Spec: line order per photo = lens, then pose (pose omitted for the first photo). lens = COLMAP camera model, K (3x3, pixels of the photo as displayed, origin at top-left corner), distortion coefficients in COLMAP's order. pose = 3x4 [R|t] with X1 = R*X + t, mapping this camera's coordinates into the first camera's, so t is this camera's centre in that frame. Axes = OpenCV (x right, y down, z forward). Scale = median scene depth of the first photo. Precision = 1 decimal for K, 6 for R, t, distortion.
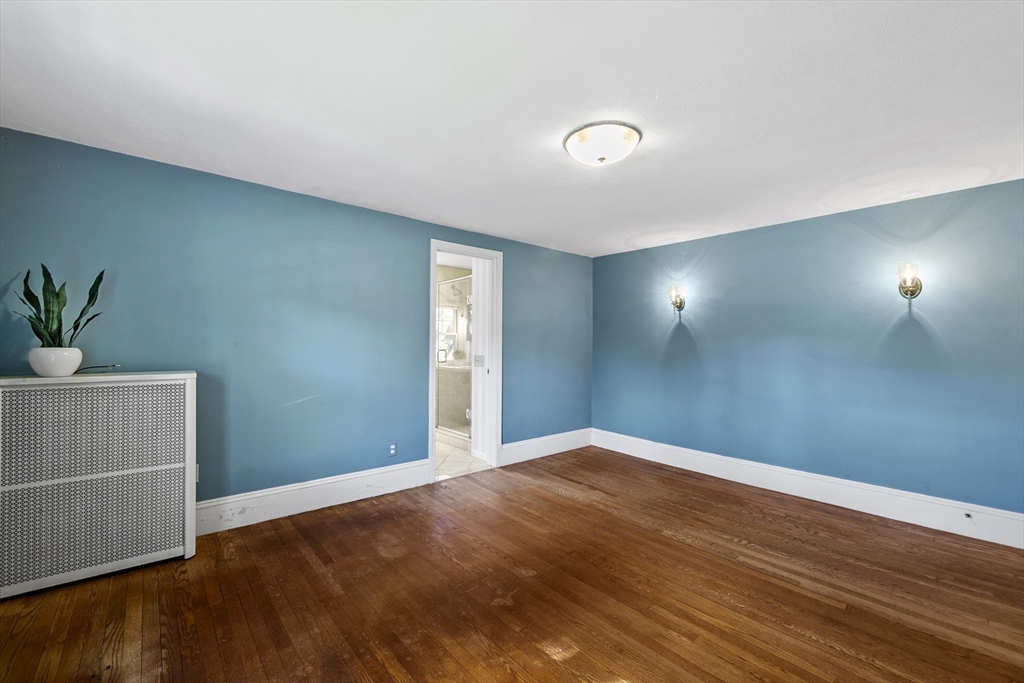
lens RADIAL K [[423.2, 0, 514.5], [0, 423.2, 341.3], [0, 0, 1]] dist [0.000570, -0.000730]
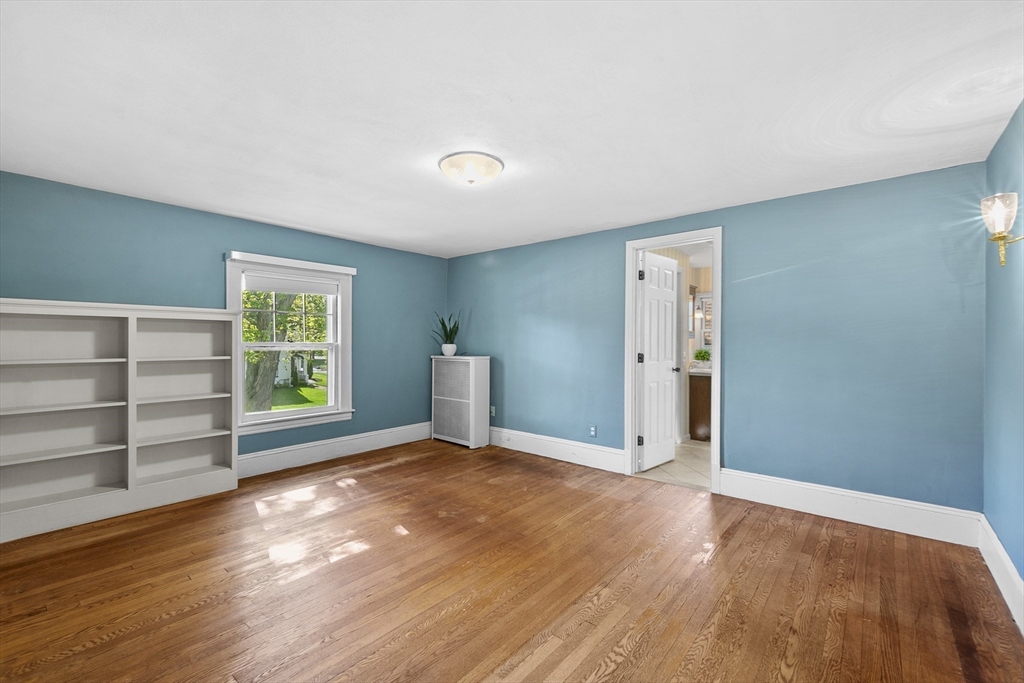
lens RADIAL K [[442.4, 0, 507.2], [0, 442.4, 343.6], [0, 0, 1]] dist [0.008996, -0.001915]
pose [[0.149373, -0.002877, -0.988777, 0.975957], [0.004951, 0.999985, -0.002162, 0.013118], [0.988768, -0.004573, 0.149385, 0.627243]]
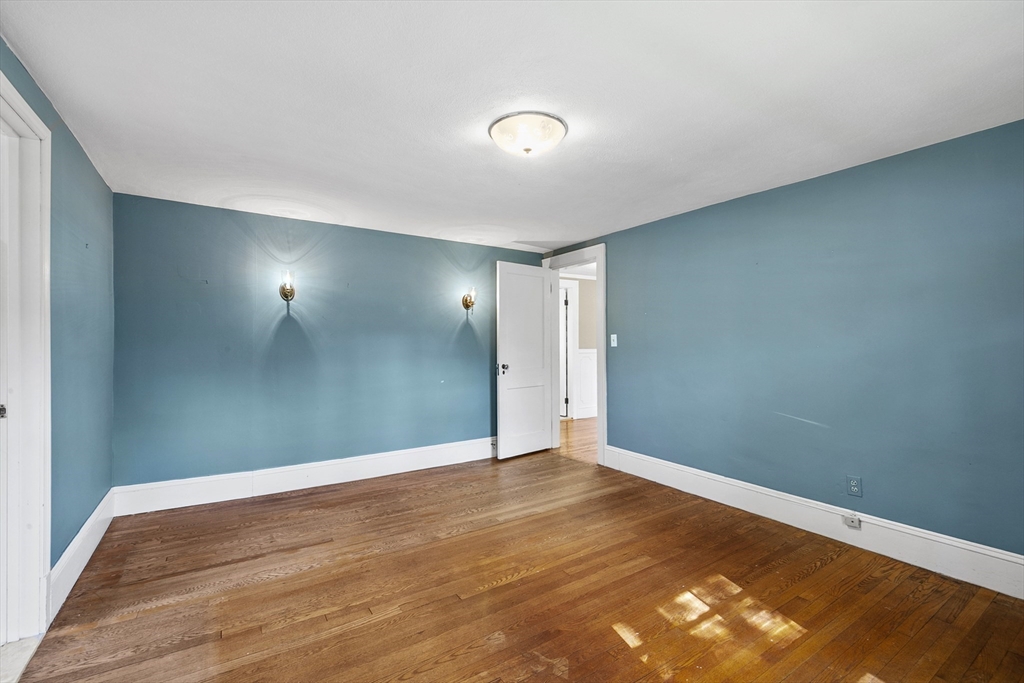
lens RADIAL K [[442.4, 0, 506.3], [0, 442.4, 342.8], [0, 0, 1]] dist [0.008996, -0.001915]
pose [[0.141464, -0.009796, 0.989895, -0.547410], [-0.004933, 0.999932, 0.010600, -0.002274], [-0.989931, -0.006383, 0.141406, 0.622877]]
